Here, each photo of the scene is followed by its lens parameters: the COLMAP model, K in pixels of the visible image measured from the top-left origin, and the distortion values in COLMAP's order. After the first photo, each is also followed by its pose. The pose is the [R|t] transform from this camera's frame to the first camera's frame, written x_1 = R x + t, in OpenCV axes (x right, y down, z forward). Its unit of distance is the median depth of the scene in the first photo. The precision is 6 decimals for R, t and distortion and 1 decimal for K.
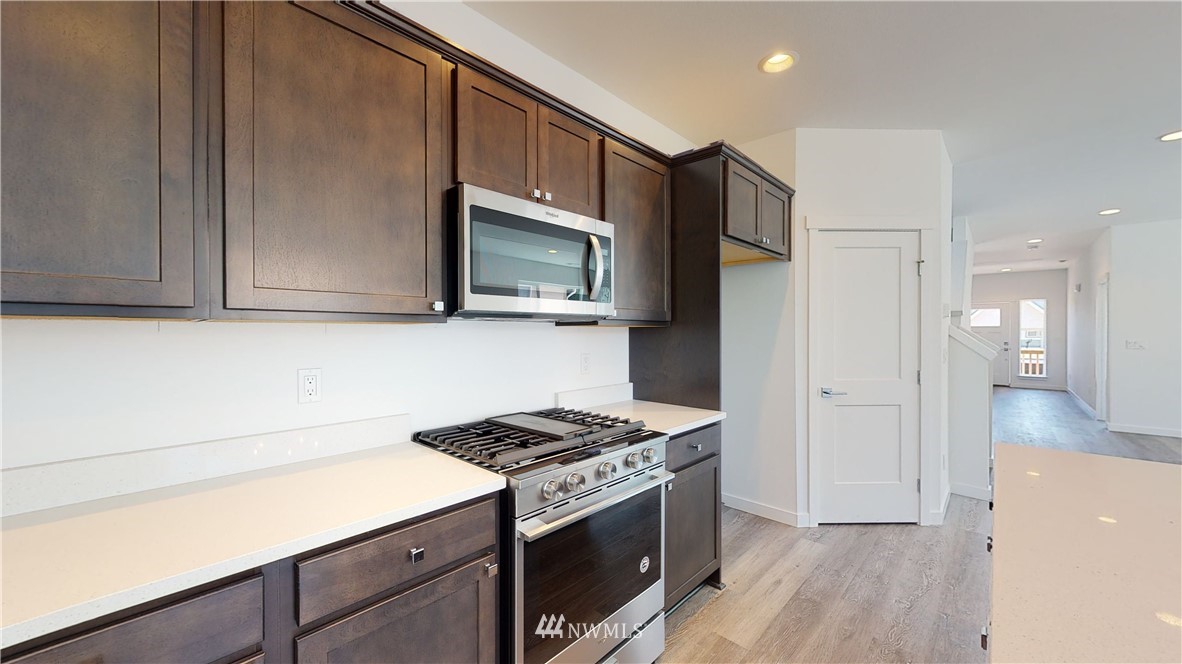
lens RADIAL K [[429.2, 0, 592.2], [0, 429.2, 327.1], [0, 0, 1]] dist [-0.000644, 0.000245]
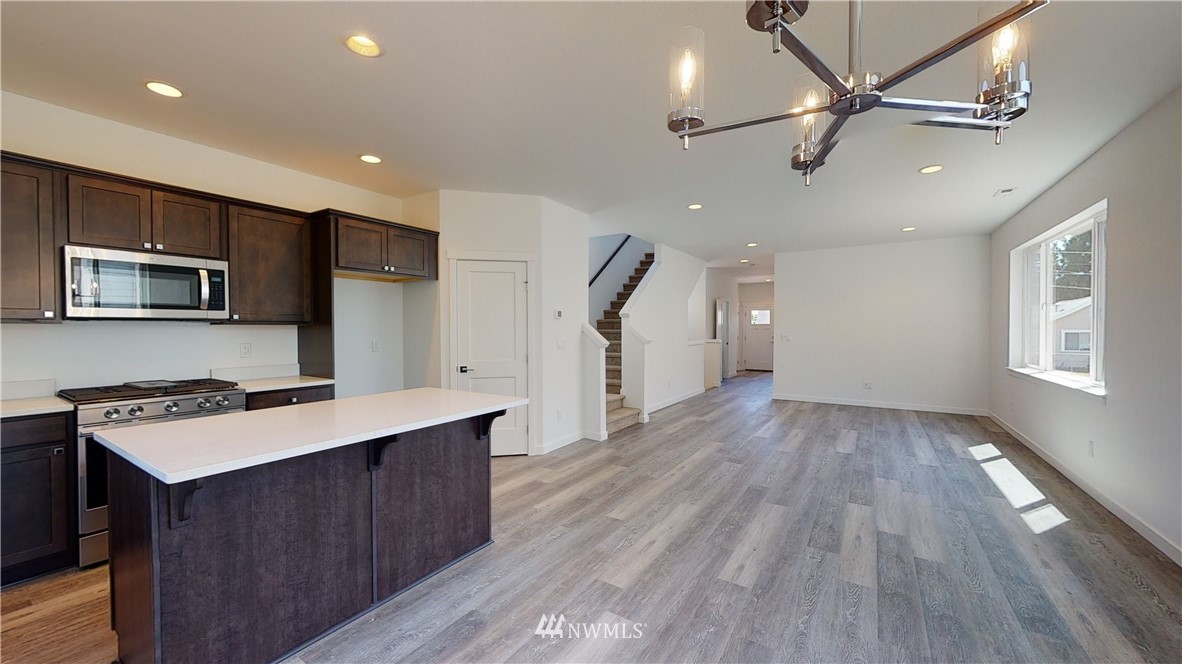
lens RADIAL K [[429.2, 0, 592.2], [0, 429.2, 328.4], [0, 0, 1]] dist [-0.000644, 0.000245]
pose [[0.984187, -0.001109, 0.177127, 1.107286], [-0.000549, 0.999956, 0.009313, -0.005742], [-0.177130, -0.009263, 0.984144, -0.821716]]
